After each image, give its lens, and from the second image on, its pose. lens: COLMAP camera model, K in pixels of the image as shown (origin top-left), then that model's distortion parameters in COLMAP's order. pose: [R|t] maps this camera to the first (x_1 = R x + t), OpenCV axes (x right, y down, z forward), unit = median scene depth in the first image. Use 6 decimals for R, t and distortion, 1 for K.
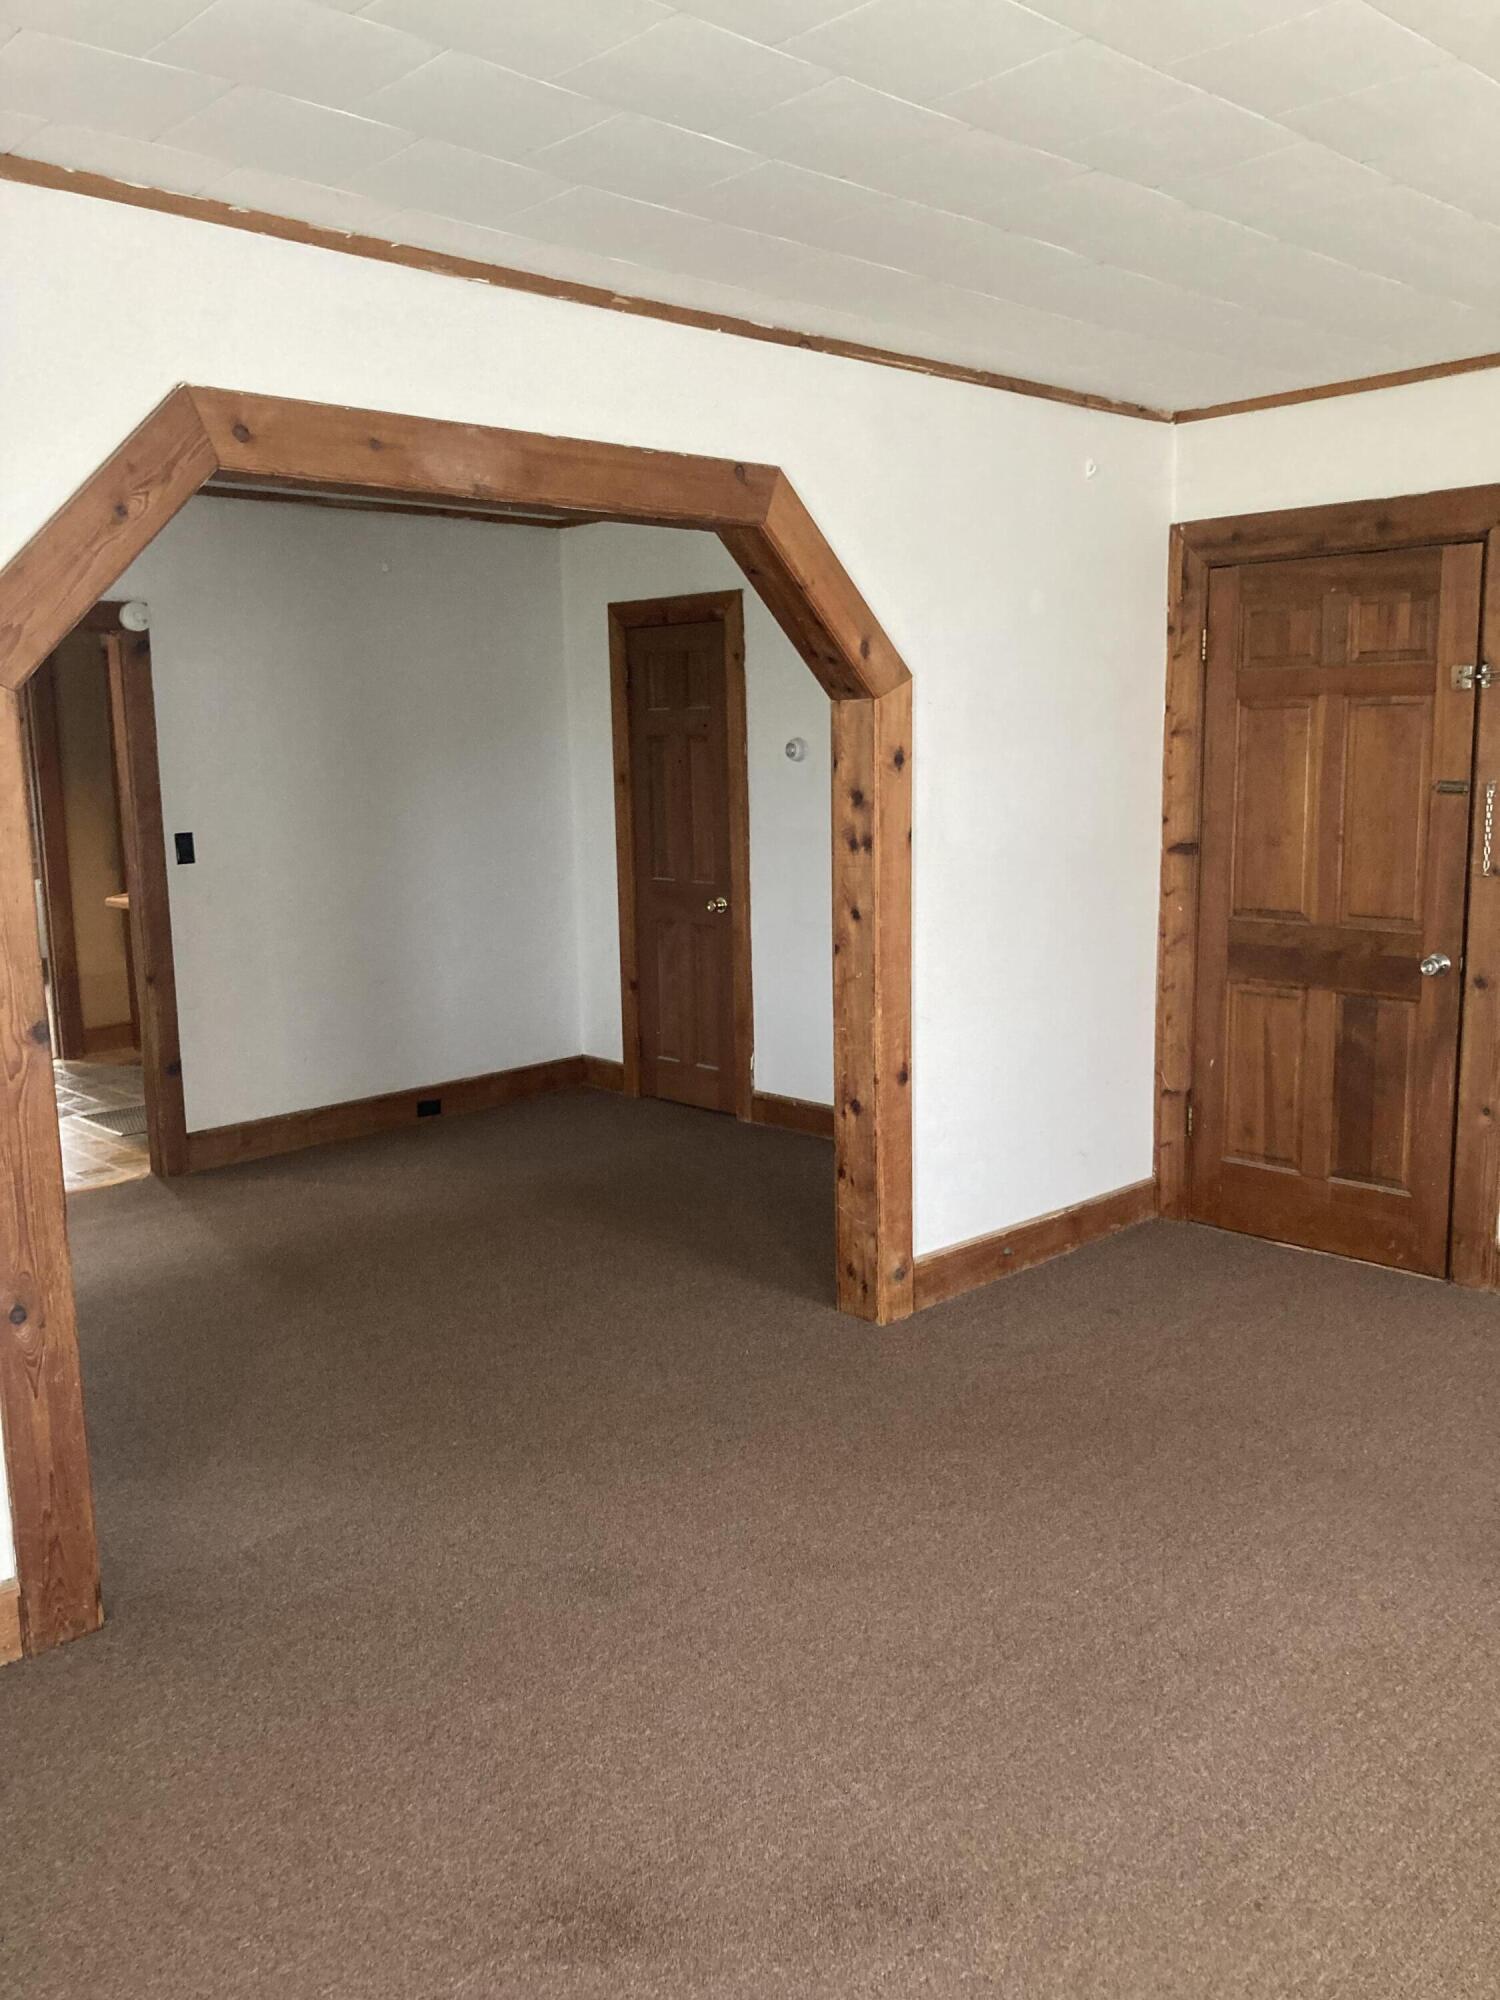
lens RADIAL K [[1593.6, 0, 750.0], [0, 1593.6, 1000.0], [0, 0, 1]] dist [-0.003583, -0.004650]
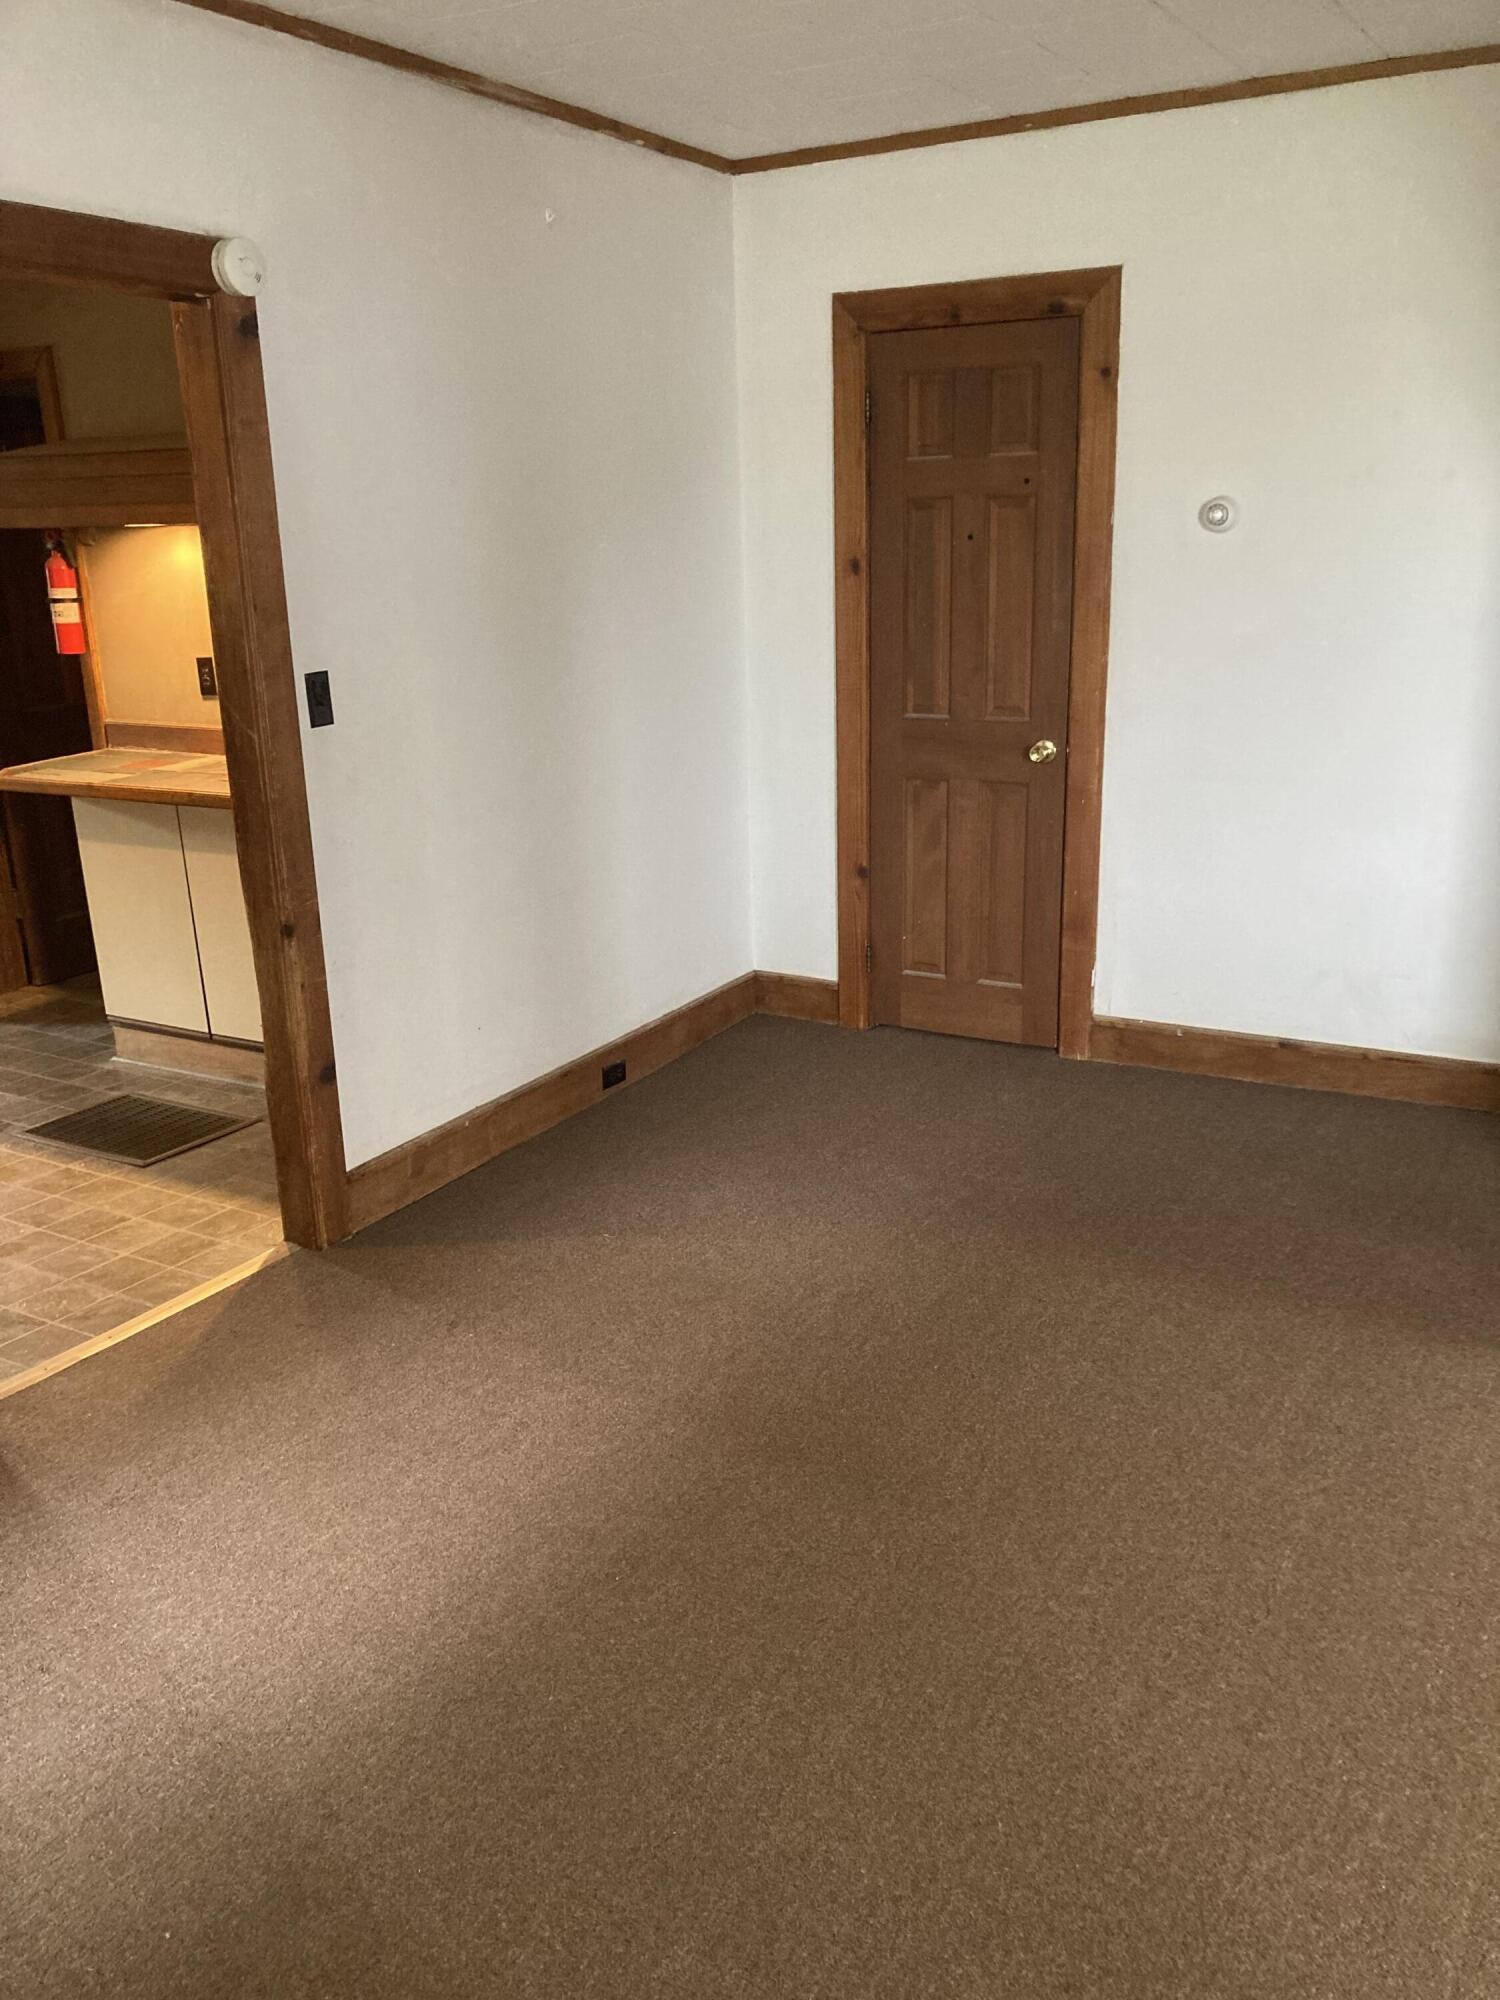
lens RADIAL K [[1670.9, 0, 750.0], [0, 1670.9, 1000.0], [0, 0, 1]] dist [0.050087, 0.001106]
pose [[0.965192, -0.080031, 0.248997, -0.323765], [0.052202, 0.991825, 0.116437, -0.043487], [-0.256280, -0.099386, 0.961480, 0.317072]]
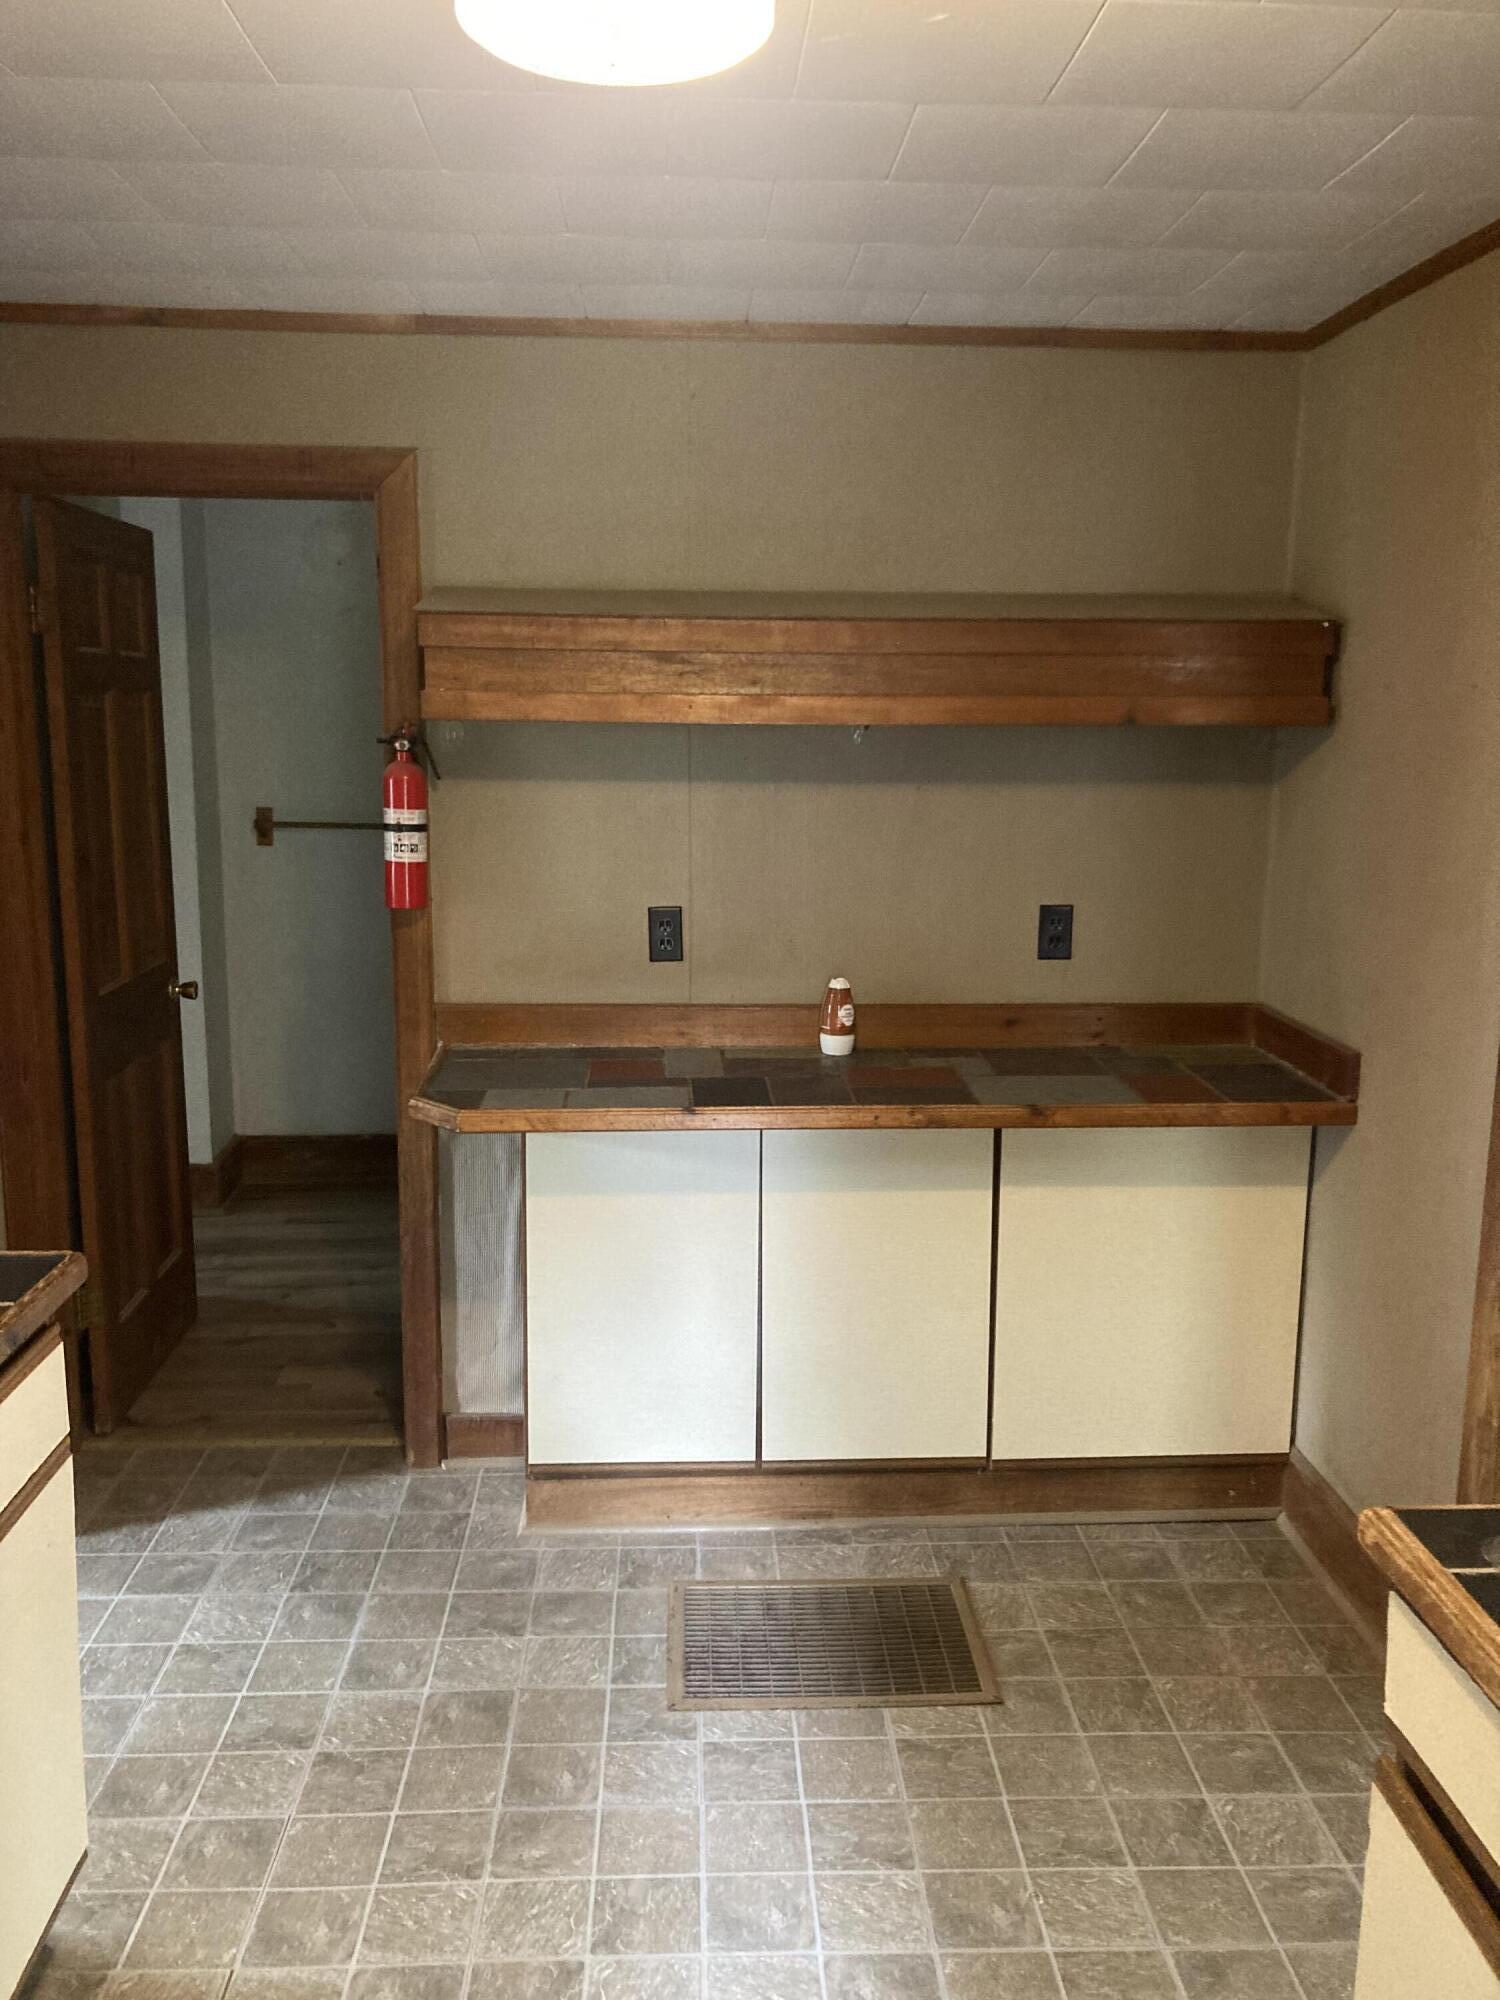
lens RADIAL K [[1670.9, 0, 750.0], [0, 1670.9, 1000.0], [0, 0, 1]] dist [0.050087, 0.001106]
pose [[0.656452, -0.117054, 0.745231, -0.606925], [0.100365, 0.992658, 0.067508, -0.100267], [-0.747662, 0.030480, 0.663380, 0.627292]]
